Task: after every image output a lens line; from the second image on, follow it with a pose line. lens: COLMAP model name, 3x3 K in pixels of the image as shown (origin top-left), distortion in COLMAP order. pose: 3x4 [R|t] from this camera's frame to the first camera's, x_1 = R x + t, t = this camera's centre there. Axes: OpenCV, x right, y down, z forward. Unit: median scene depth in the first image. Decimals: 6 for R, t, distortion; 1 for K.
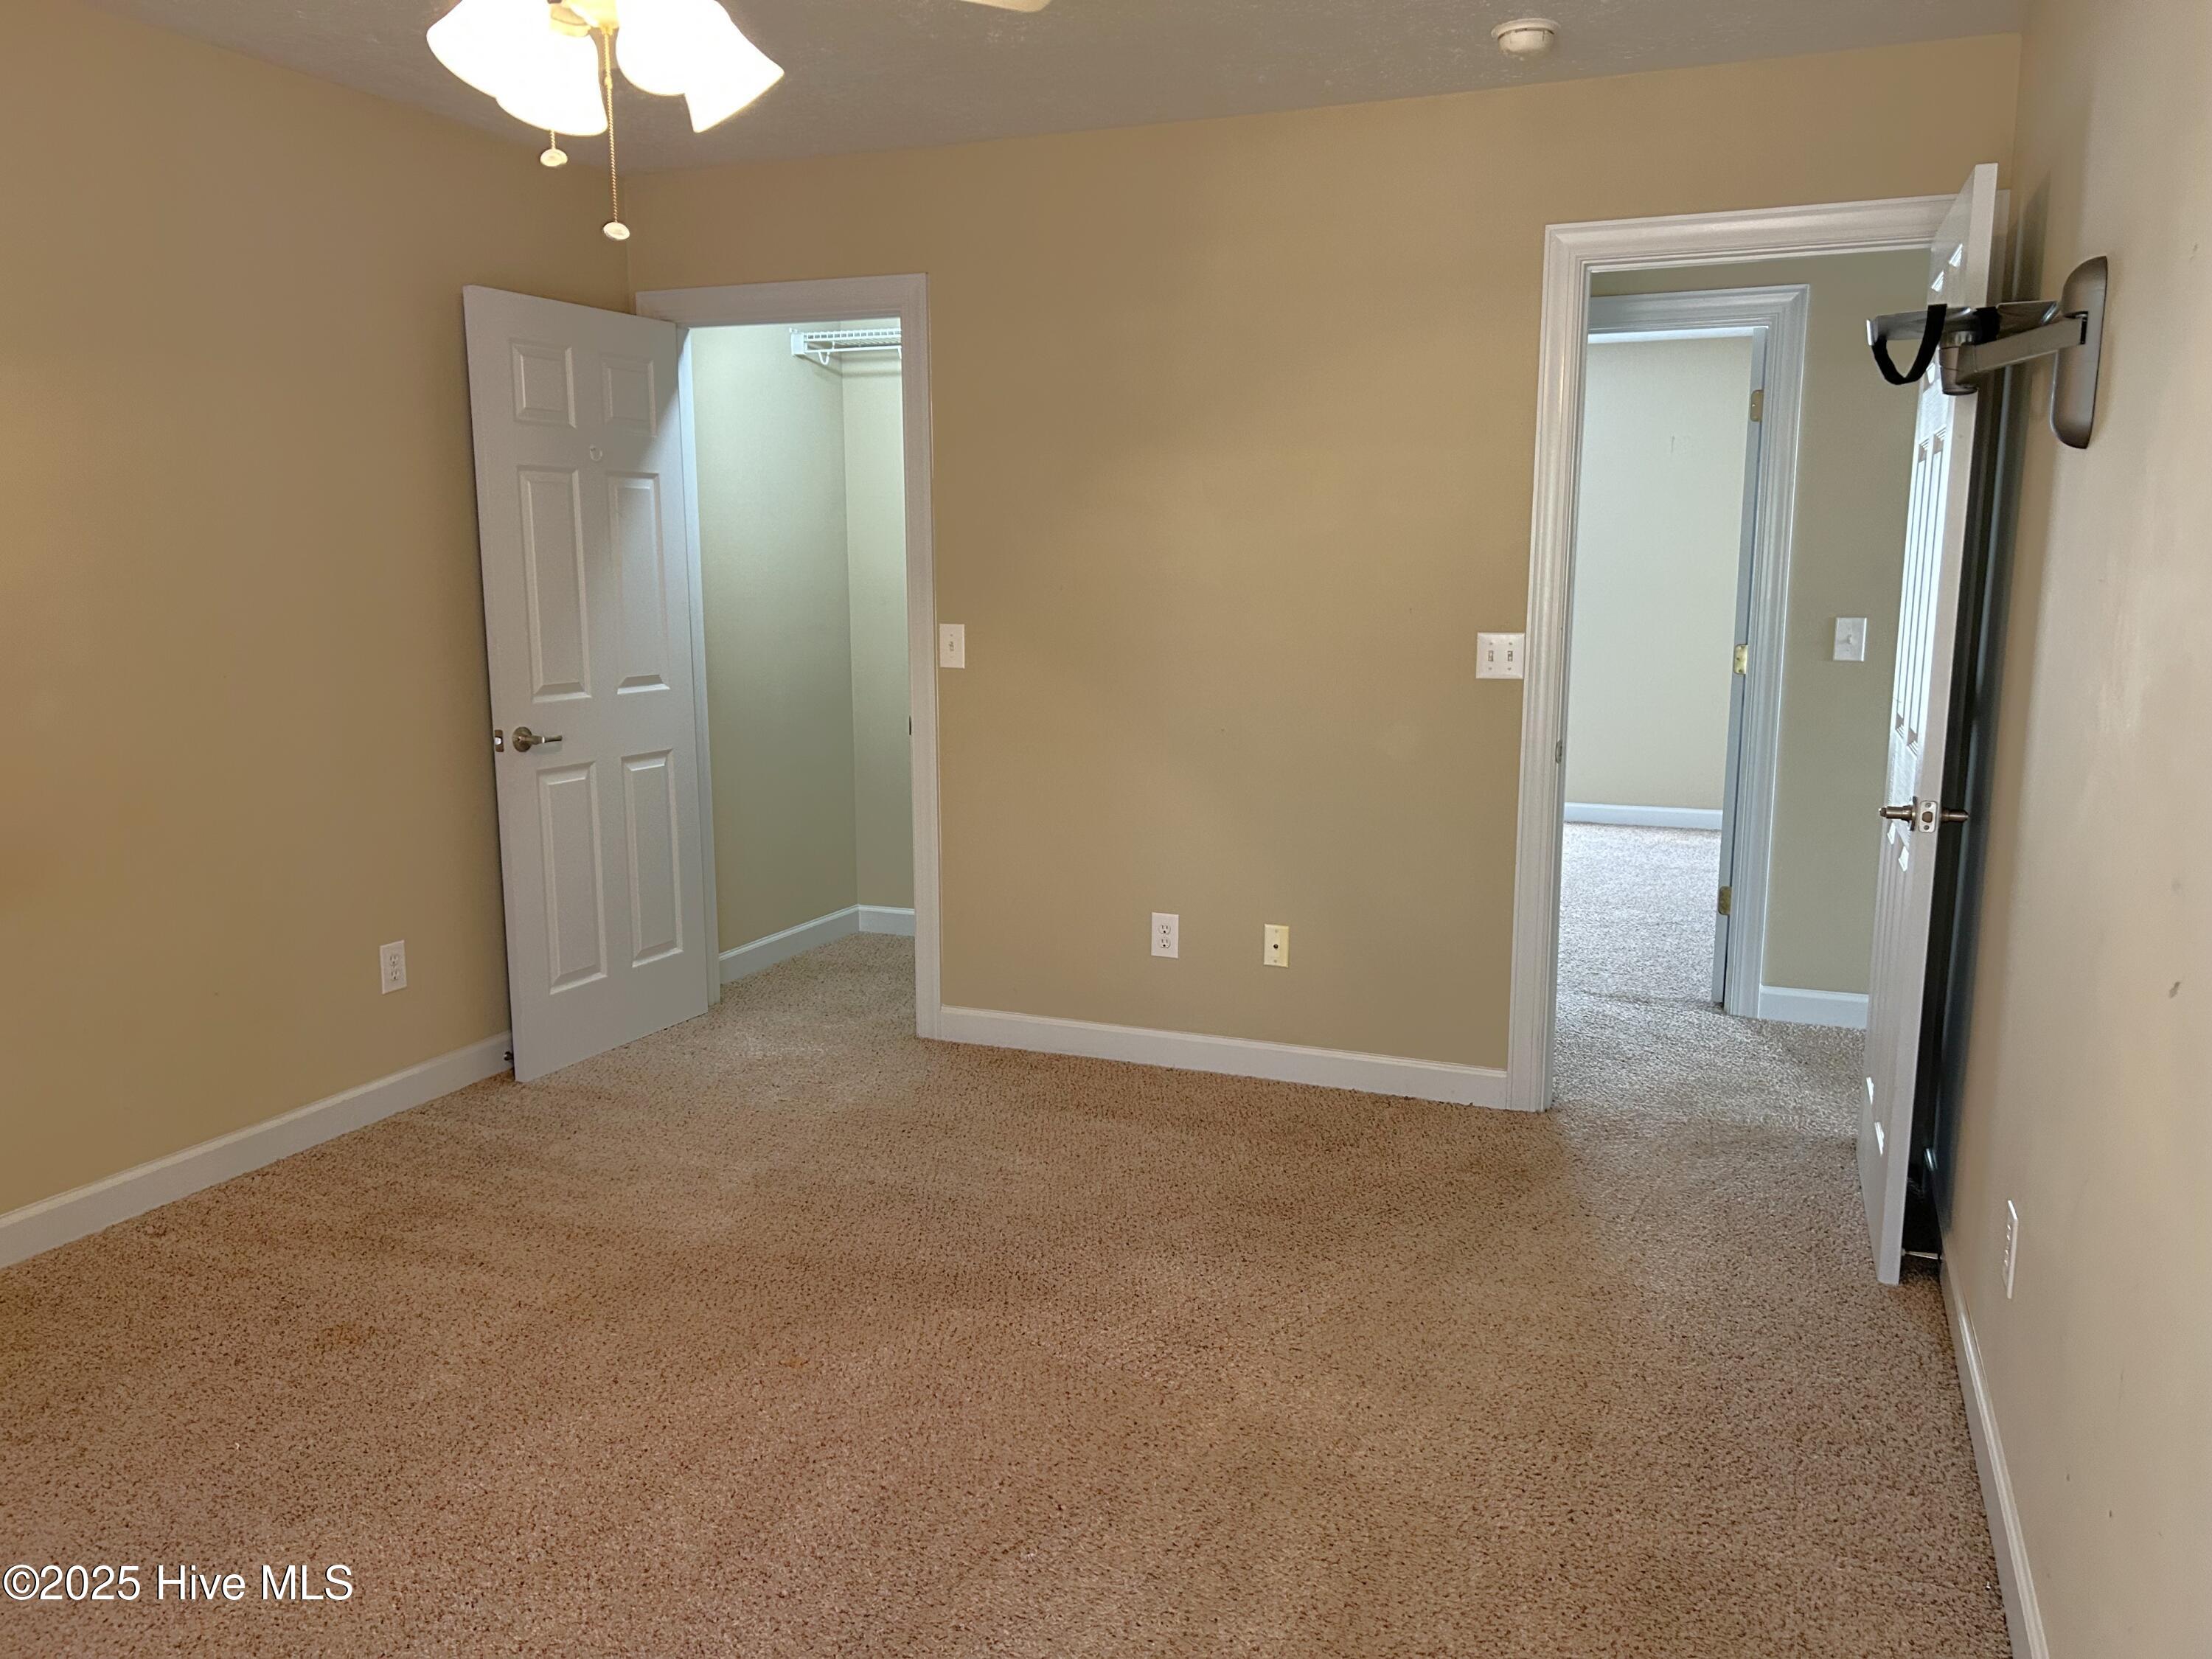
lens RADIAL K [[1695.7, 0, 1102.7], [0, 1695.7, 830.7], [0, 0, 1]] dist [0.050343, -0.070994]
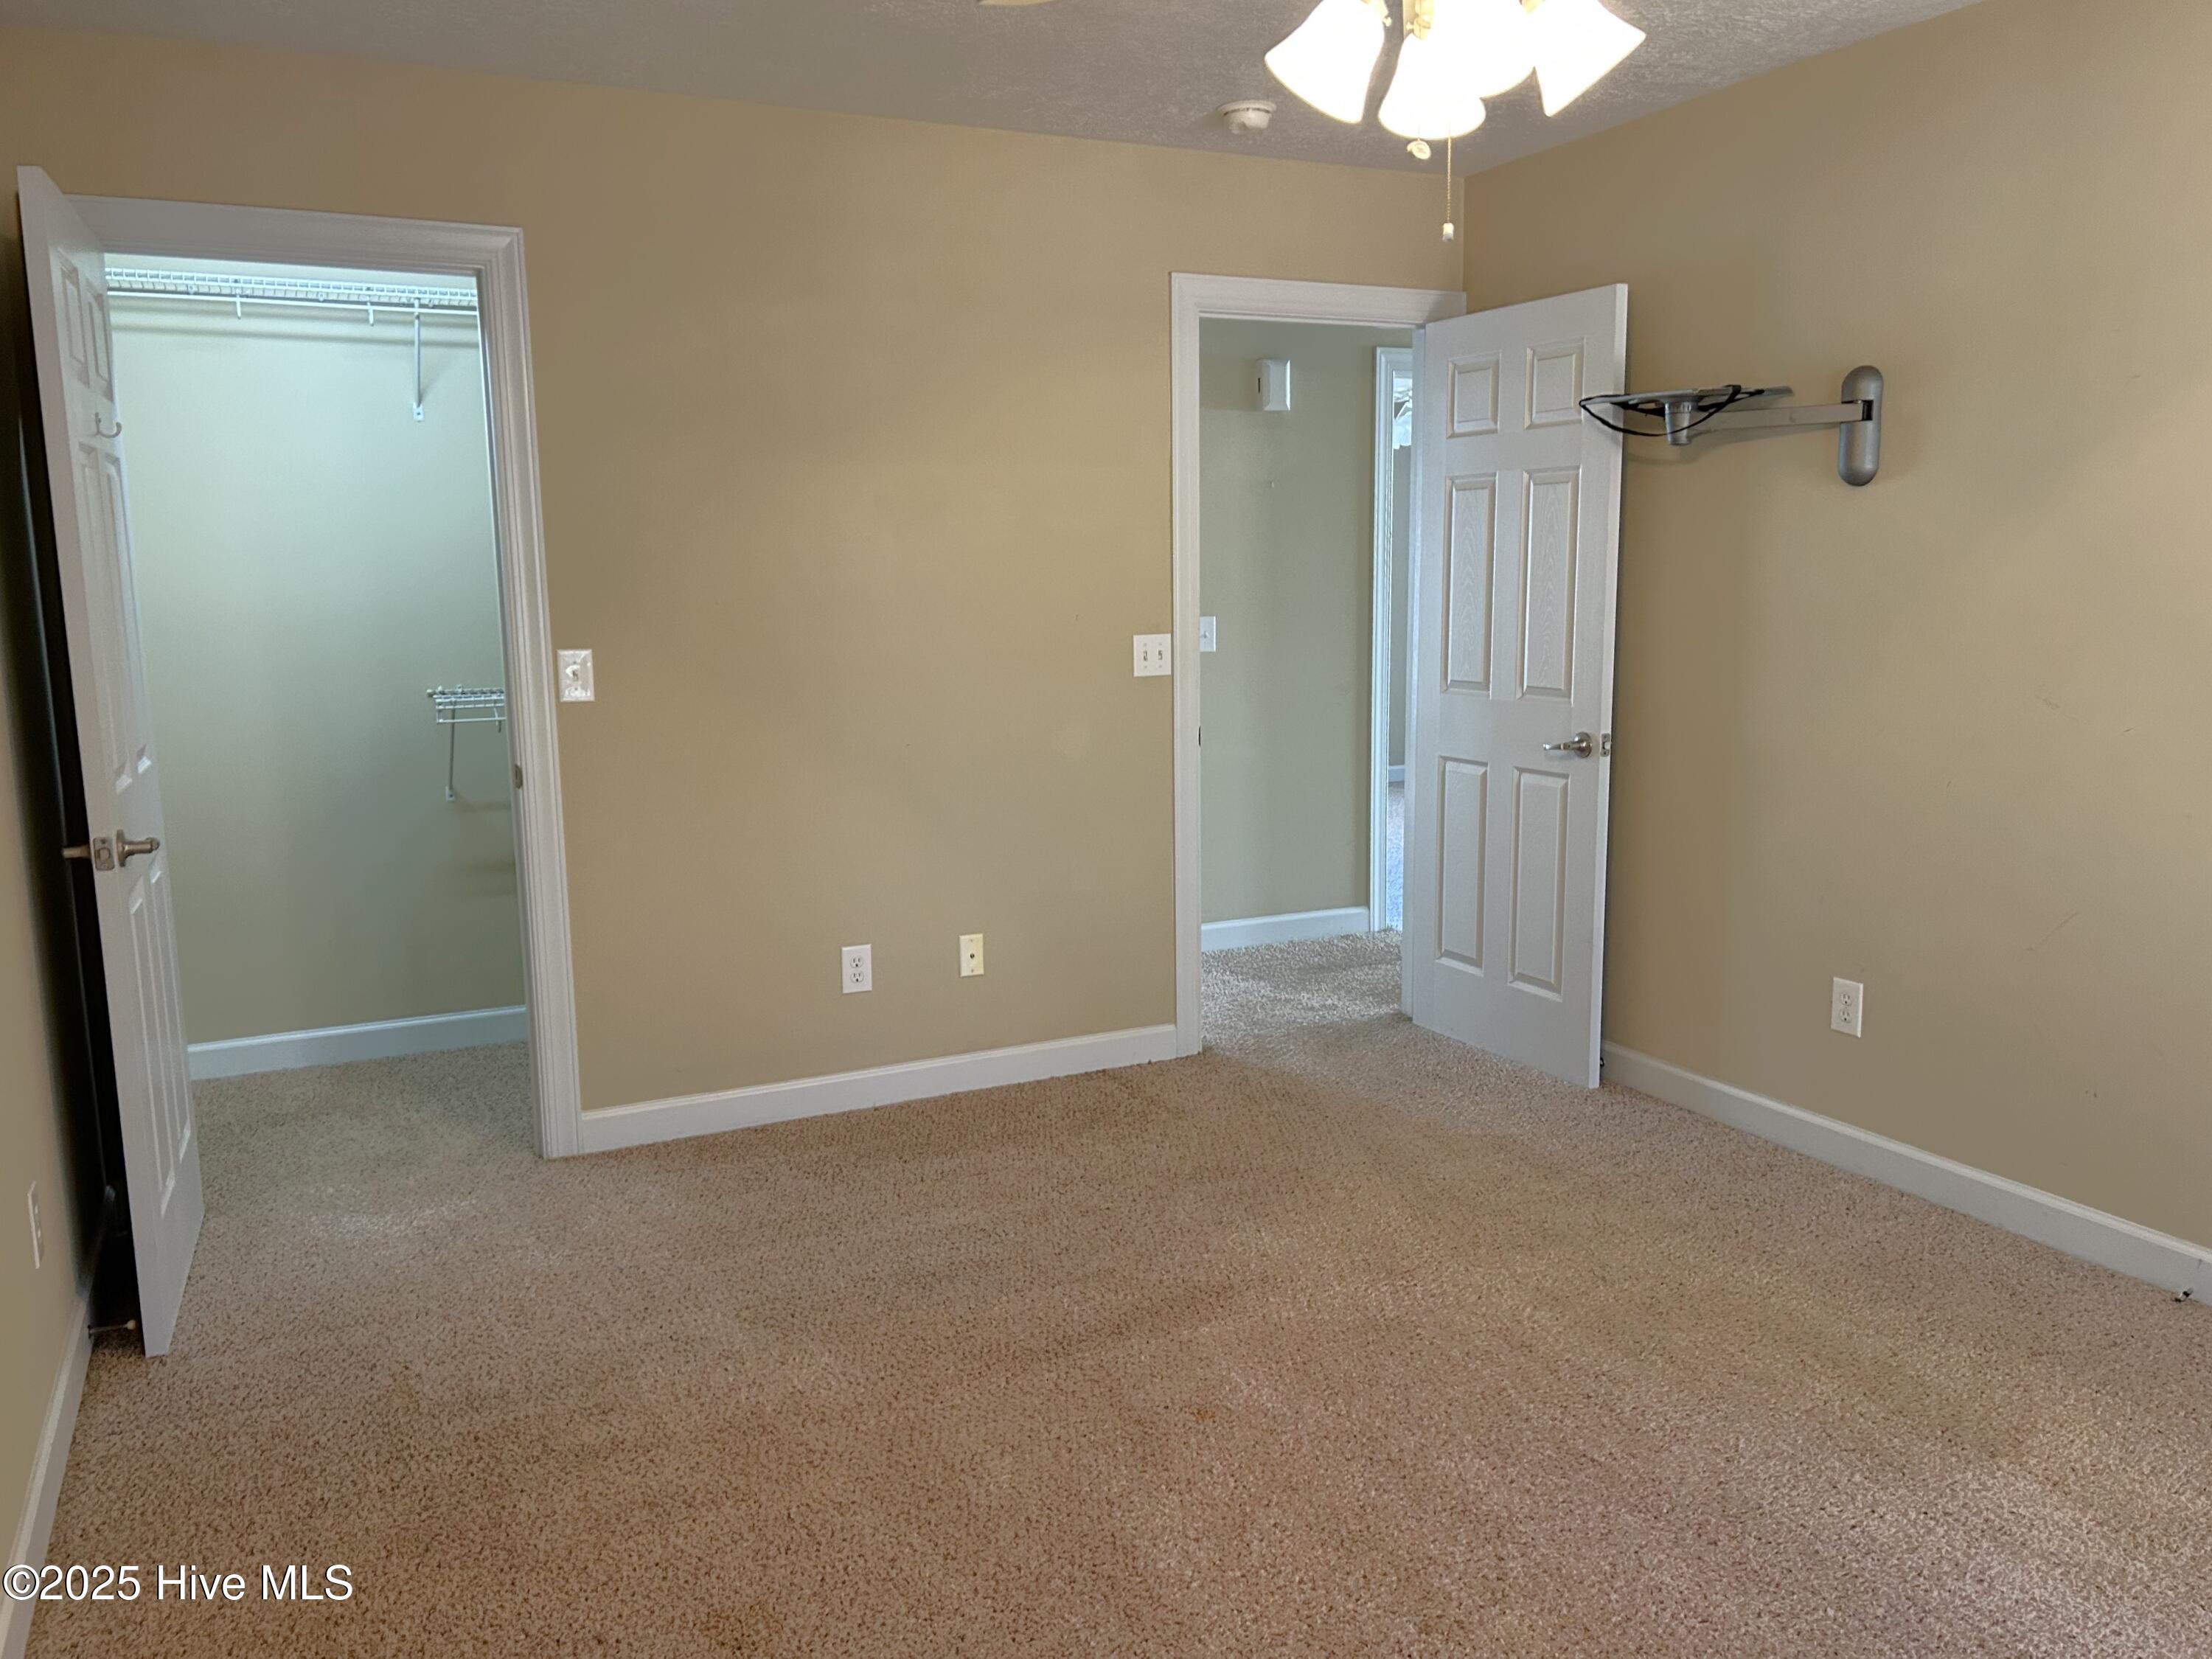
lens RADIAL K [[1695.7, 0, 1118.7], [0, 1695.7, 832.6], [0, 0, 1]] dist [0.050343, -0.070994]
pose [[0.654103, -0.118459, 0.747072, -0.573371], [0.136533, 0.989928, 0.037425, -0.029157], [-0.743981, 0.077520, 0.663689, 0.262596]]
